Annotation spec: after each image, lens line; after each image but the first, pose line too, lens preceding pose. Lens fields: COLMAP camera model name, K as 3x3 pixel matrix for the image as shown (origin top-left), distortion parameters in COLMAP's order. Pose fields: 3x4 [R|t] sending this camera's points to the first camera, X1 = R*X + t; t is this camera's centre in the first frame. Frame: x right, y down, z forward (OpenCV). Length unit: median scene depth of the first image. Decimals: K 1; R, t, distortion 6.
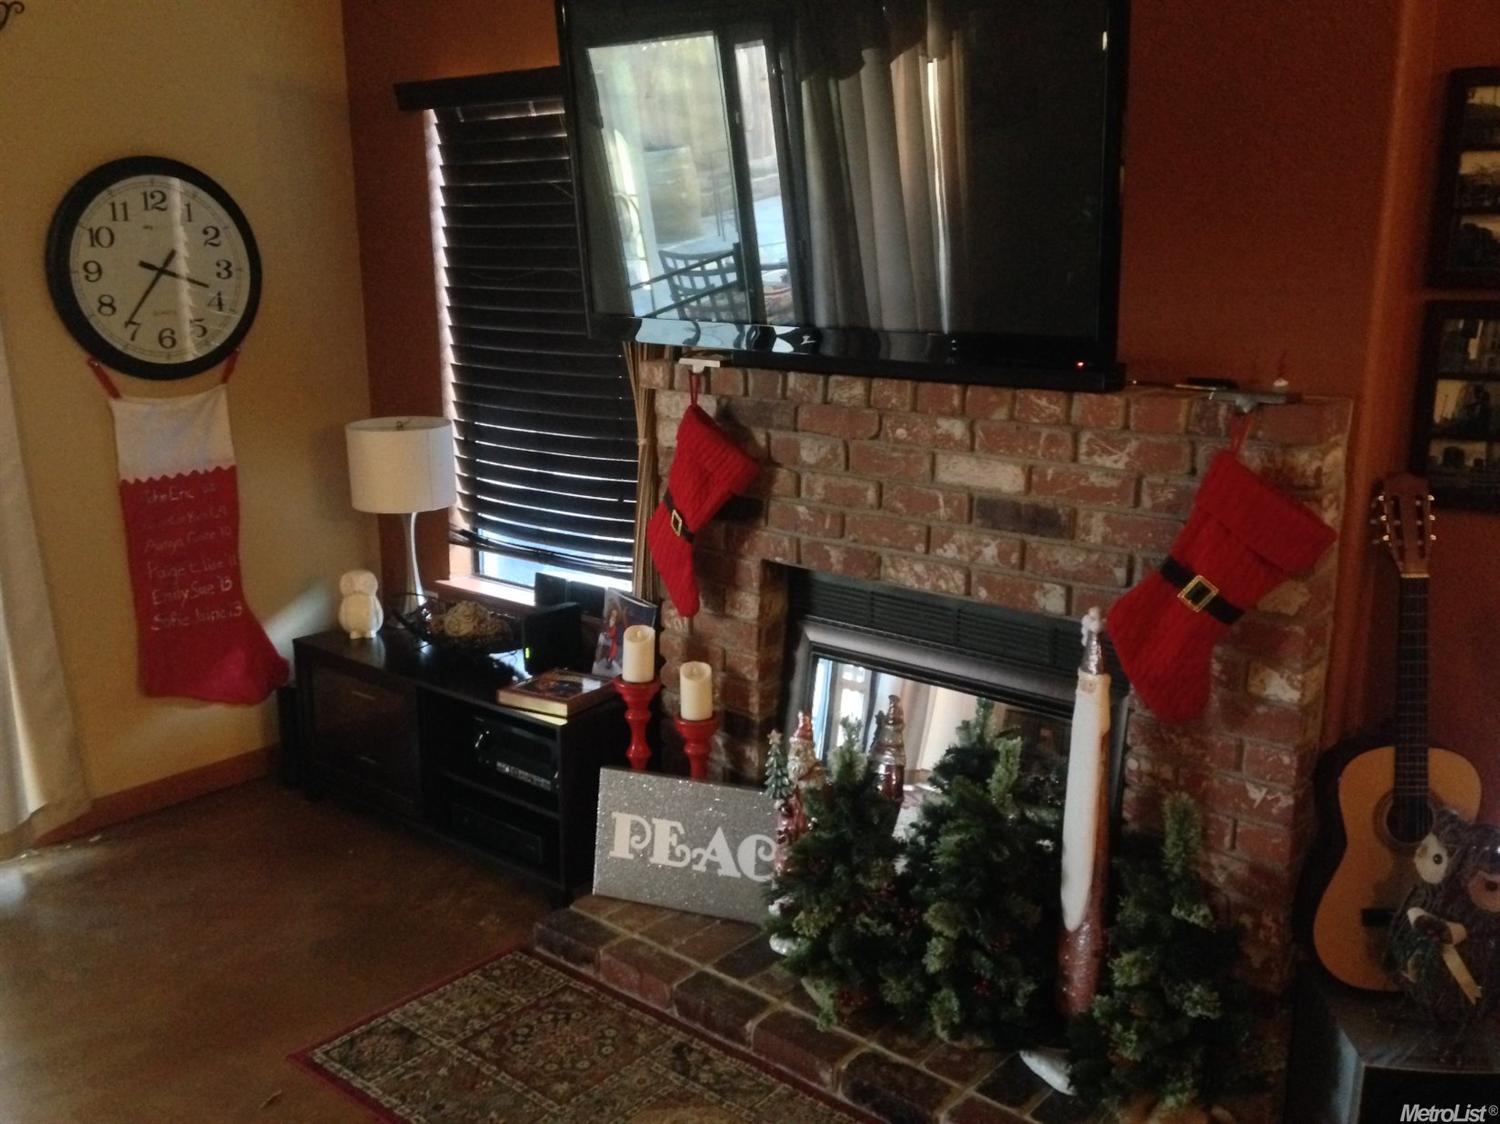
lens RADIAL K [[1364.8, 0, 748.8], [0, 1364.8, 558.7], [0, 0, 1]] dist [0.230335, -0.371804]
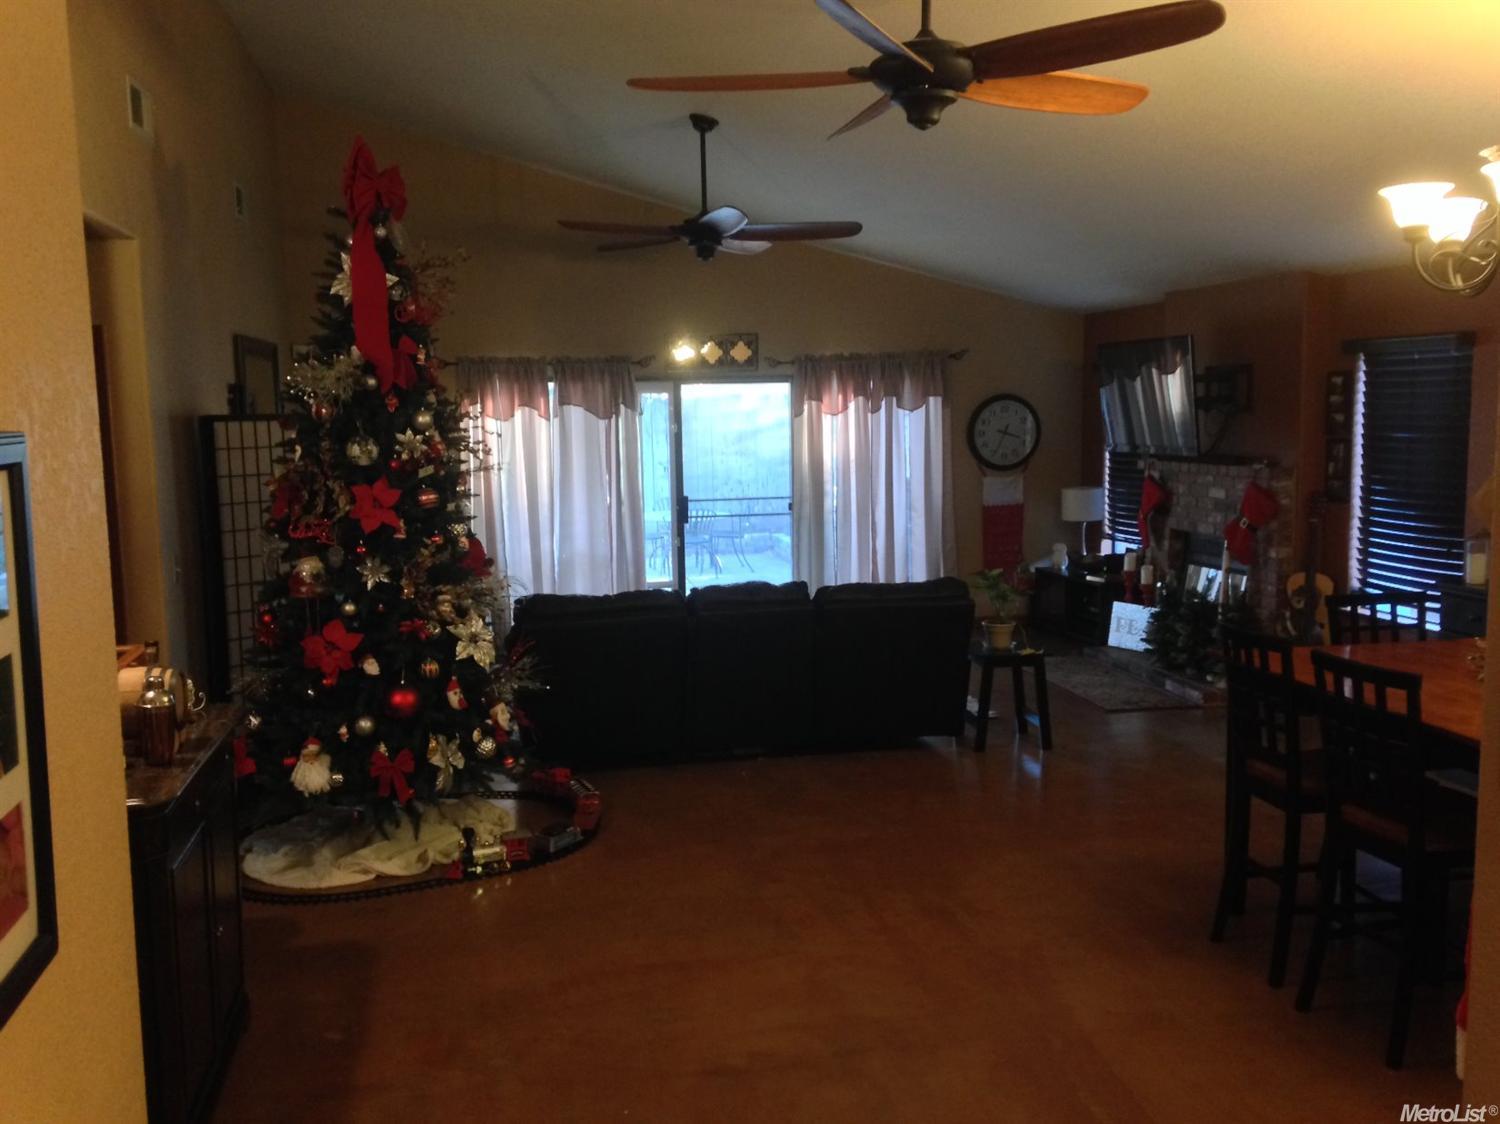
lens RADIAL K [[1364.8, 0, 748.8], [0, 1364.8, 558.7], [0, 0, 1]] dist [0.230335, -0.371804]
pose [[0.787250, 0.048215, -0.614746, 1.136588], [-0.110835, 0.991766, -0.064152, 0.358347], [0.606591, 0.118639, 0.786112, -1.857737]]
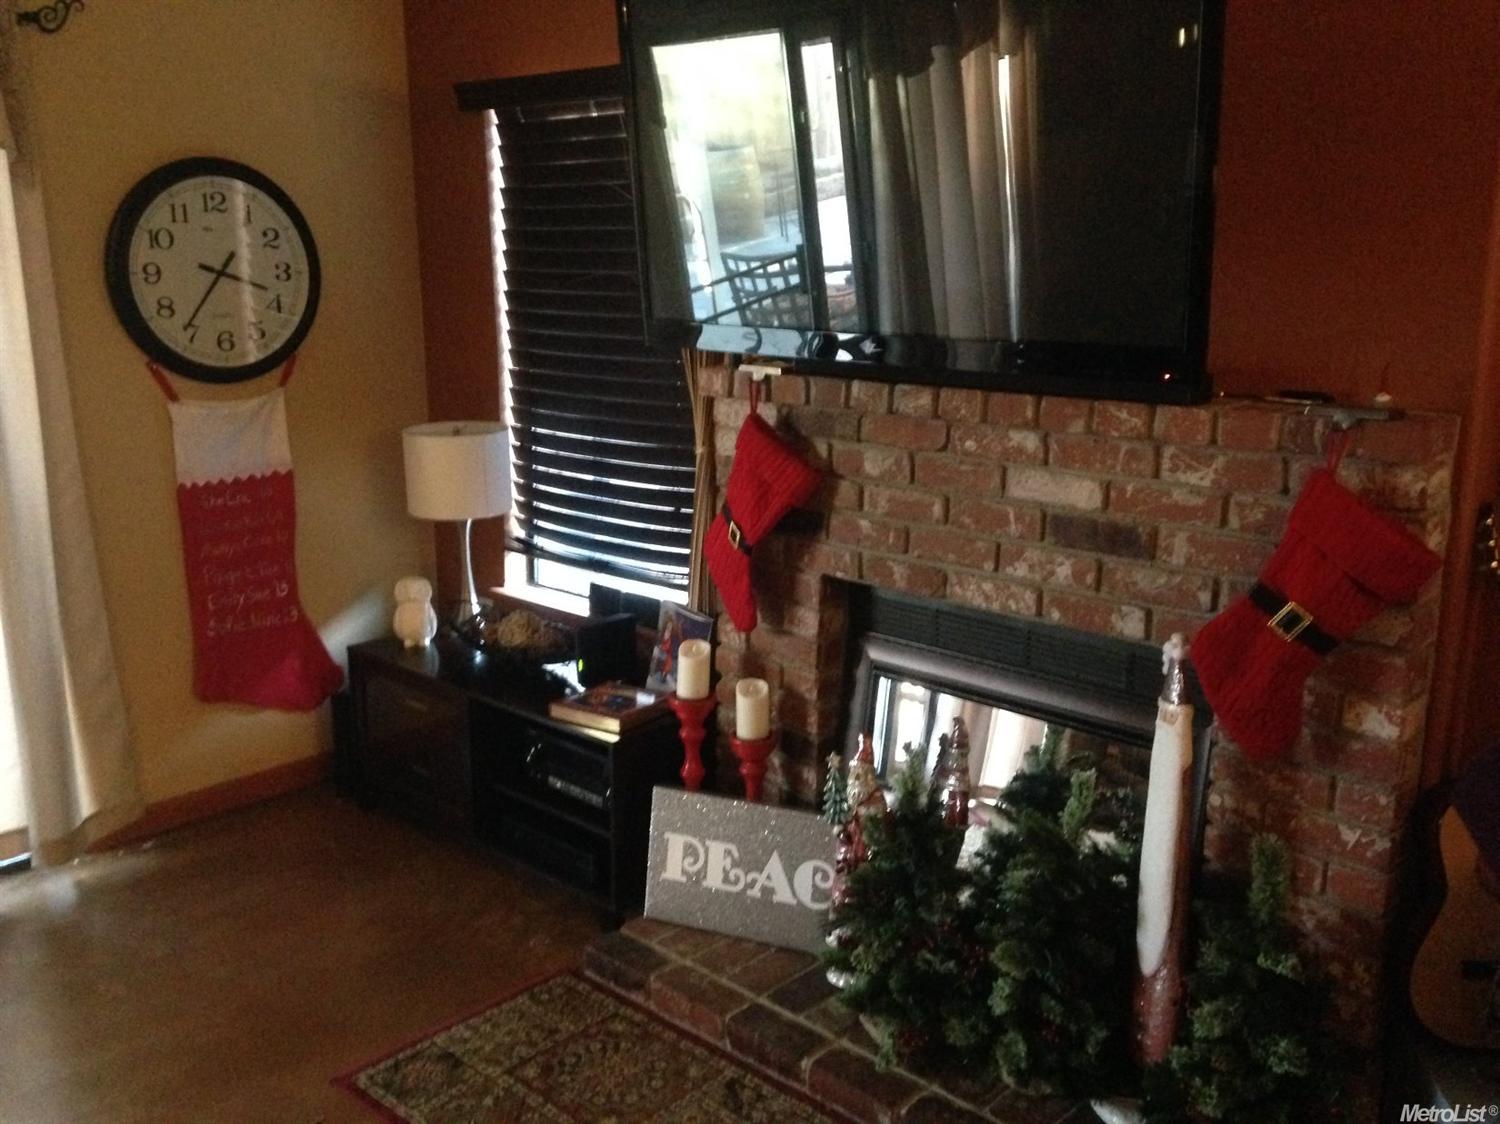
lens RADIAL K [[1364.8, 0, 748.8], [0, 1364.8, 558.7], [0, 0, 1]] dist [0.230335, -0.371804]
pose [[0.999007, 0.011962, -0.042927, -0.000768], [-0.011942, 0.999928, 0.000701, -0.010647], [0.042932, -0.000188, 0.999078, 0.034473]]
